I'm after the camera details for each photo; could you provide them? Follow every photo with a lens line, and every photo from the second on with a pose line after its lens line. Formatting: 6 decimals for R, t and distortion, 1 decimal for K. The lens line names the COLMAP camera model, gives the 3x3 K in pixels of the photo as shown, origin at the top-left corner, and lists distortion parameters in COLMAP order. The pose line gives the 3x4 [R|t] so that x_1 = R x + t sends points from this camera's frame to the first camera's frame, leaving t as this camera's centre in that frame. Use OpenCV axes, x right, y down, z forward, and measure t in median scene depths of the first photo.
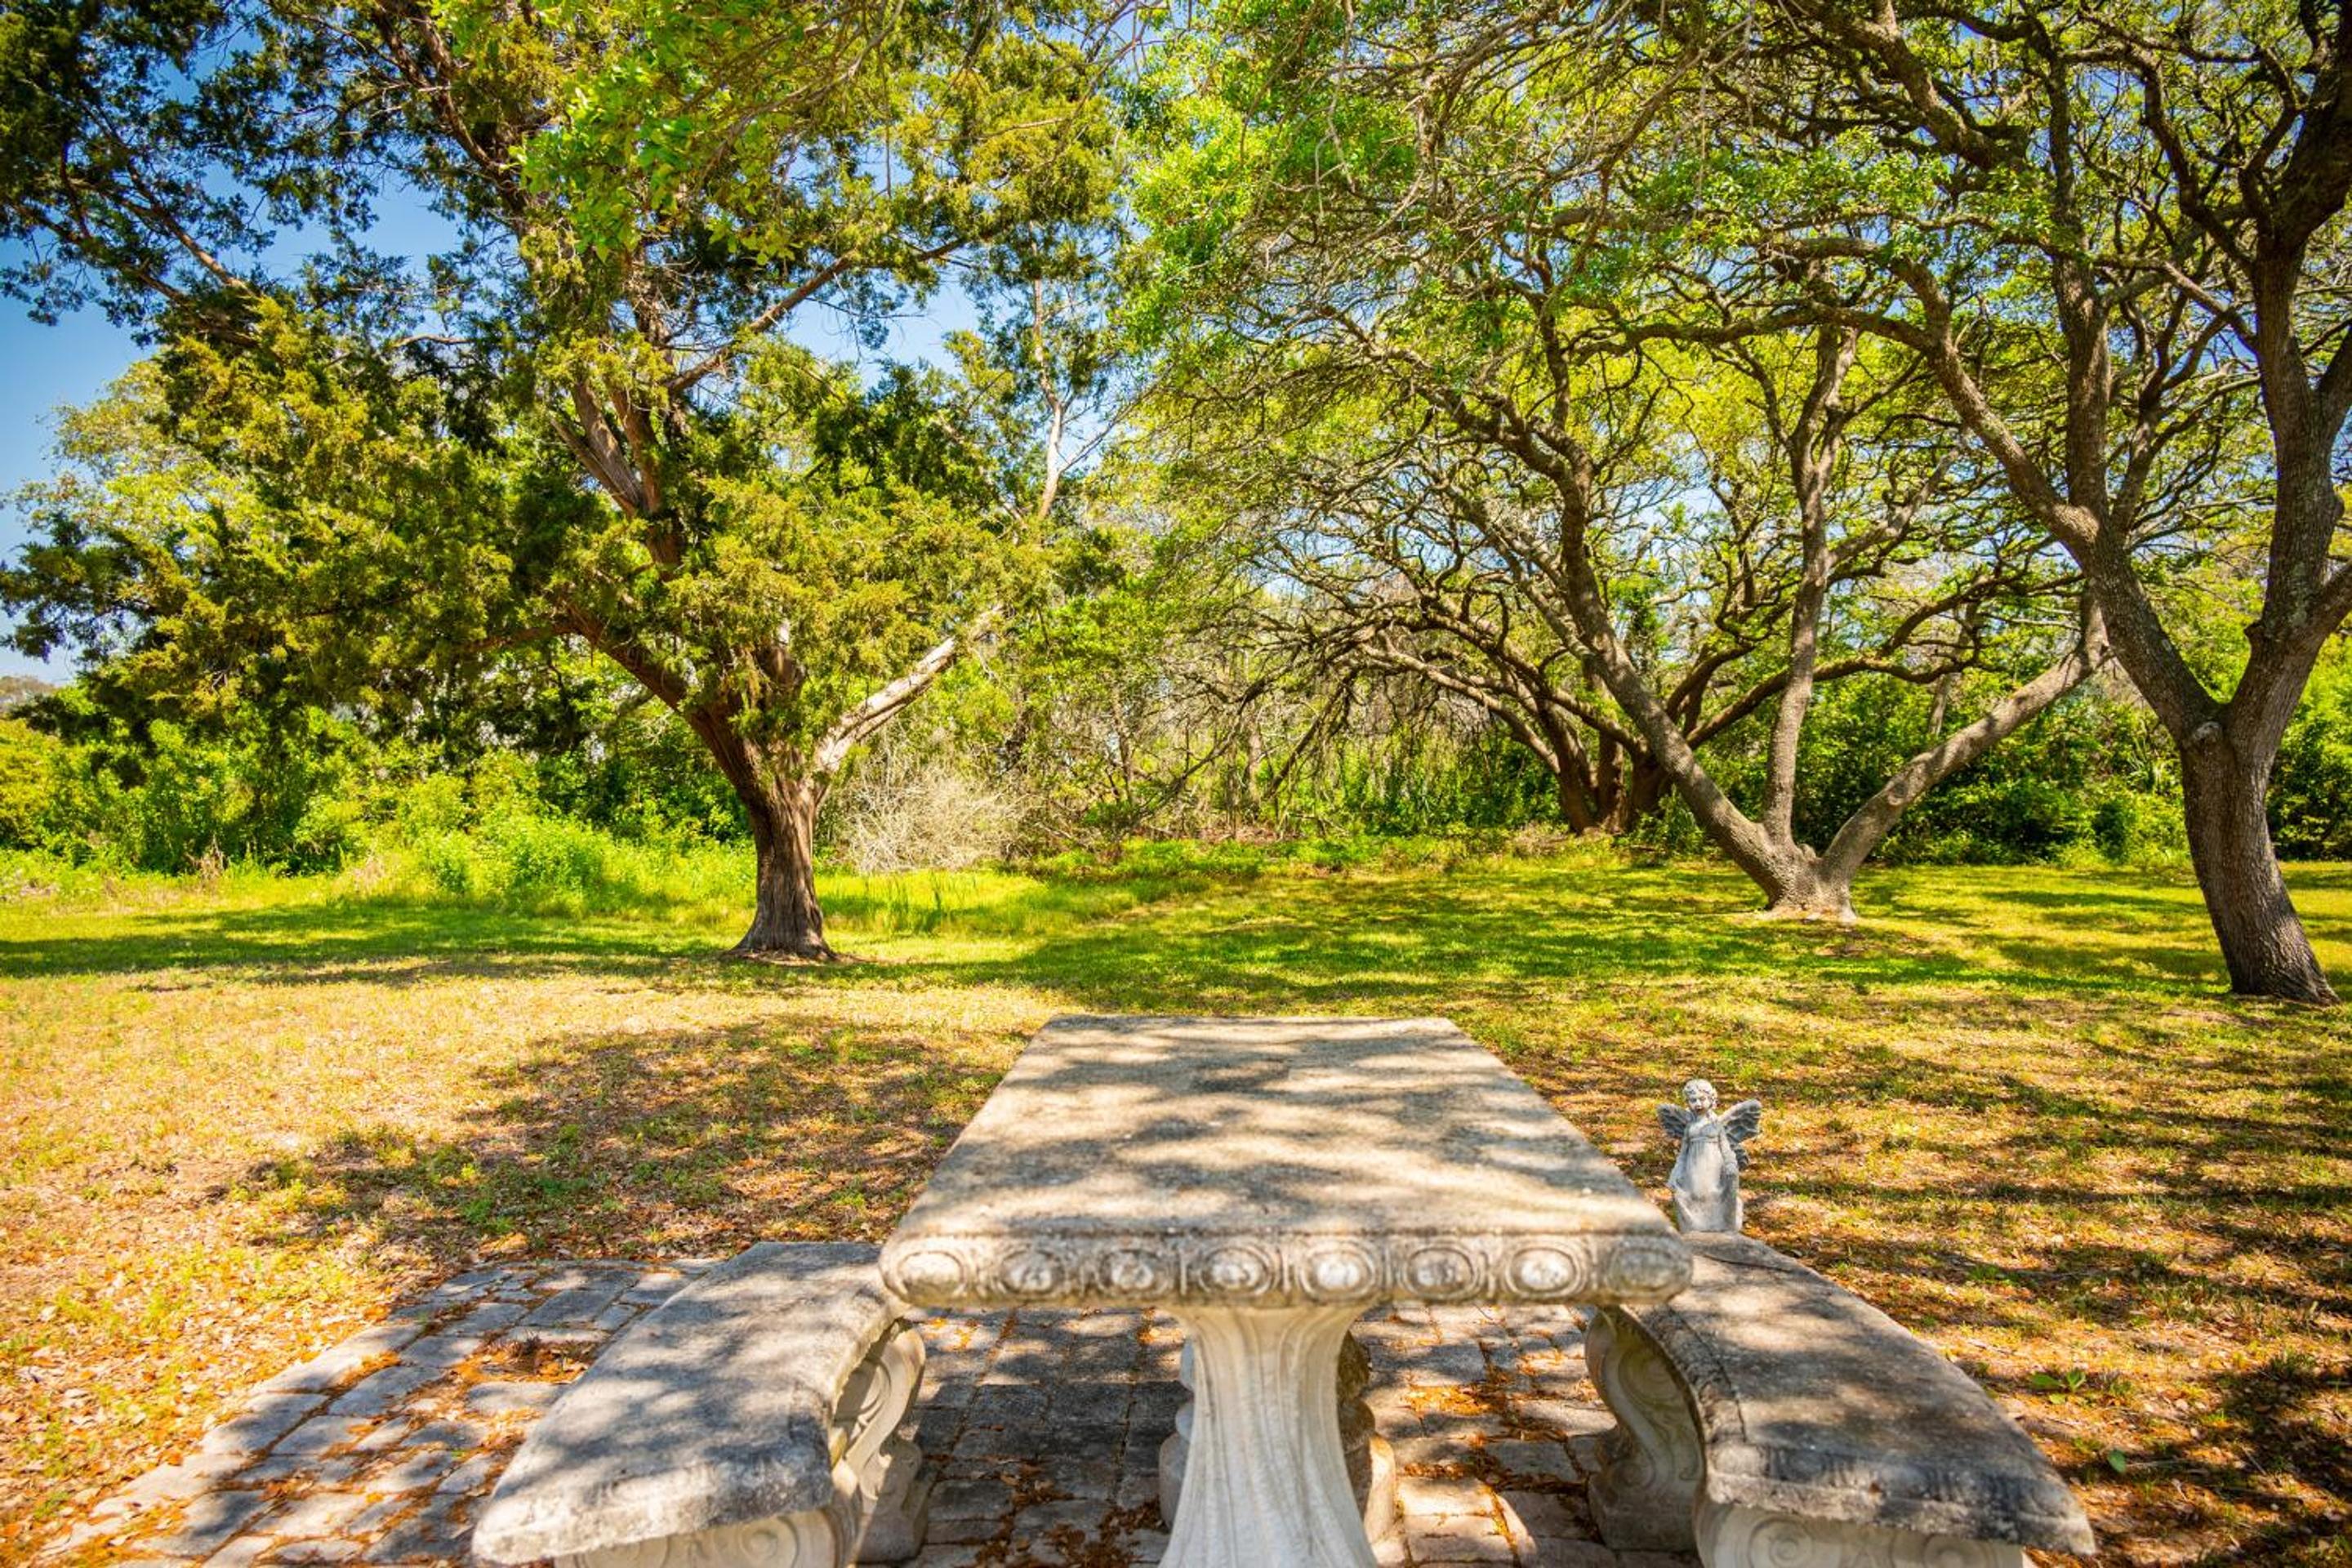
lens RADIAL K [[1559.1, 0, 1176.0], [0, 1559.1, 784.0], [0, 0, 1]] dist [0.002058, -0.001395]
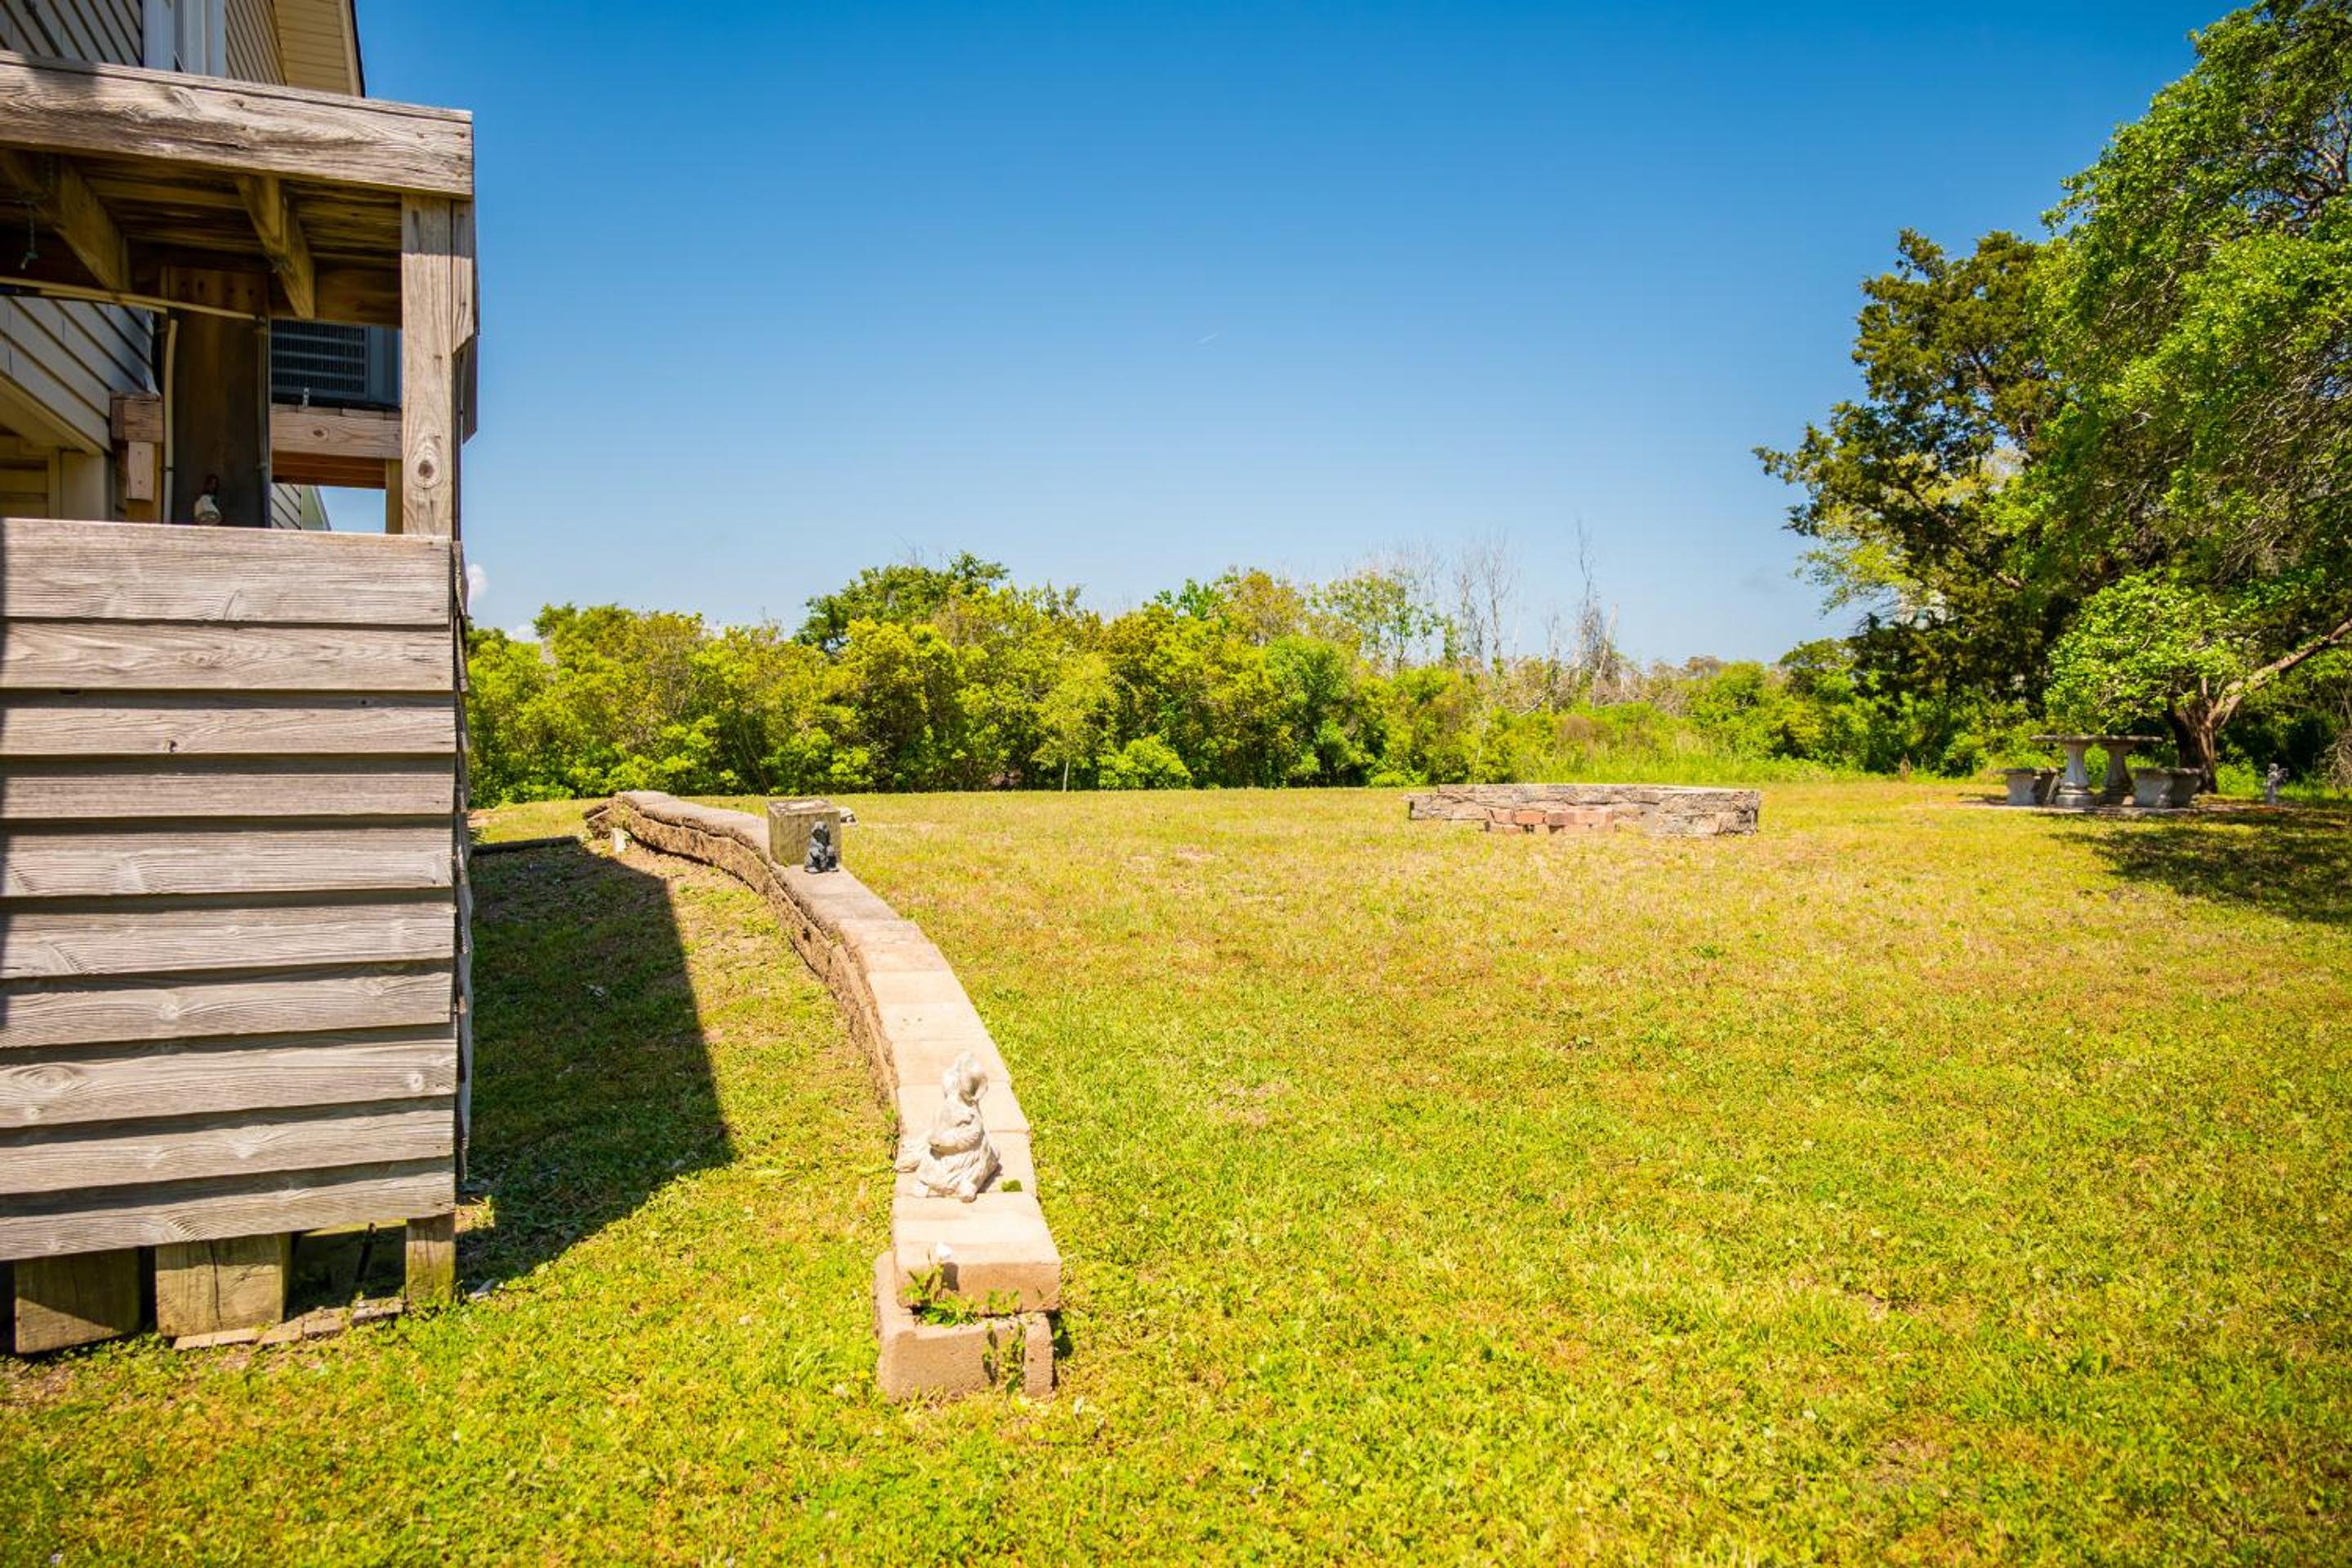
lens RADIAL K [[1723.7, 0, 1185.6], [0, 1723.7, 777.6], [0, 0, 1]] dist [0.001856, 0.000000]
pose [[0.608973, 0.018849, -0.792967, 0.652273], [-0.005542, 0.999794, 0.019509, 0.038005], [0.793172, -0.007486, 0.608952, -1.241598]]
